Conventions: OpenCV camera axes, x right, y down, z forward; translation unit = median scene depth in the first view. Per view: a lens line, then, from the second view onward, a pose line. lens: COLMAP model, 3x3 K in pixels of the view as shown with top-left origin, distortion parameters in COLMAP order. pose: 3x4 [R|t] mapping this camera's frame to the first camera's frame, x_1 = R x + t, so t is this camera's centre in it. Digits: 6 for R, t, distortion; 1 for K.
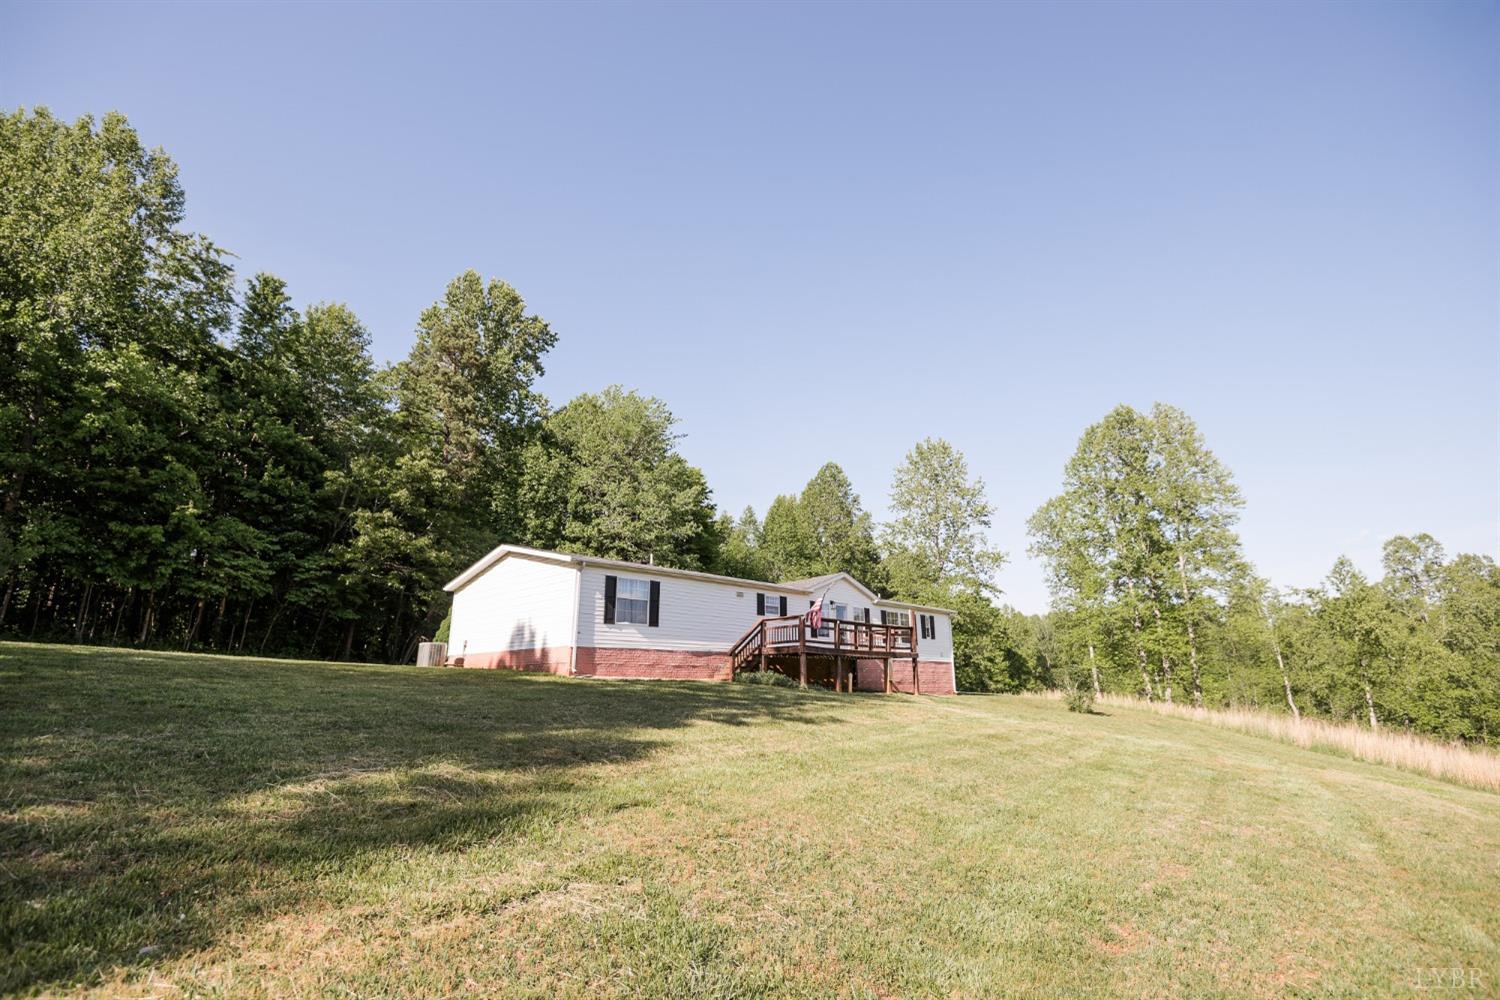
lens RADIAL K [[689.4, 0, 753.3], [0, 689.4, 501.5], [0, 0, 1]] dist [-0.001062, -0.018304]
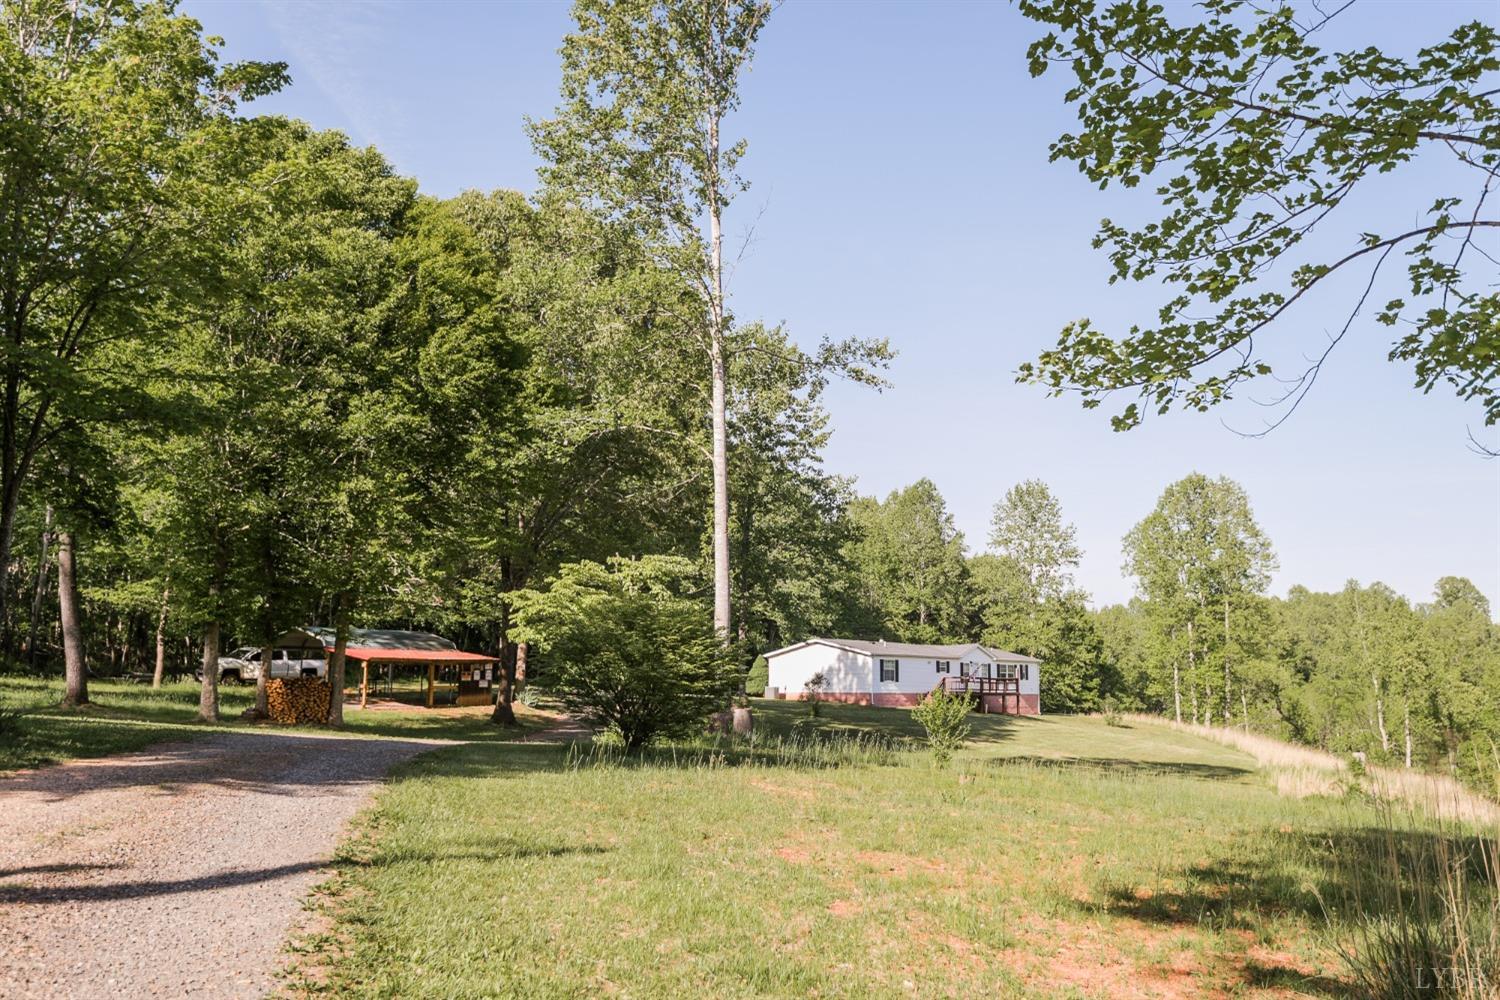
lens RADIAL K [[1293.4, 0, 758.7], [0, 1293.4, 534.4], [0, 0, 1]] dist [0.033549, 0.008550]
pose [[0.997912, 0.015085, 0.062801, -0.298770], [-0.023644, 0.990169, 0.137860, -0.288540], [-0.060104, -0.139057, 0.988459, -1.013854]]
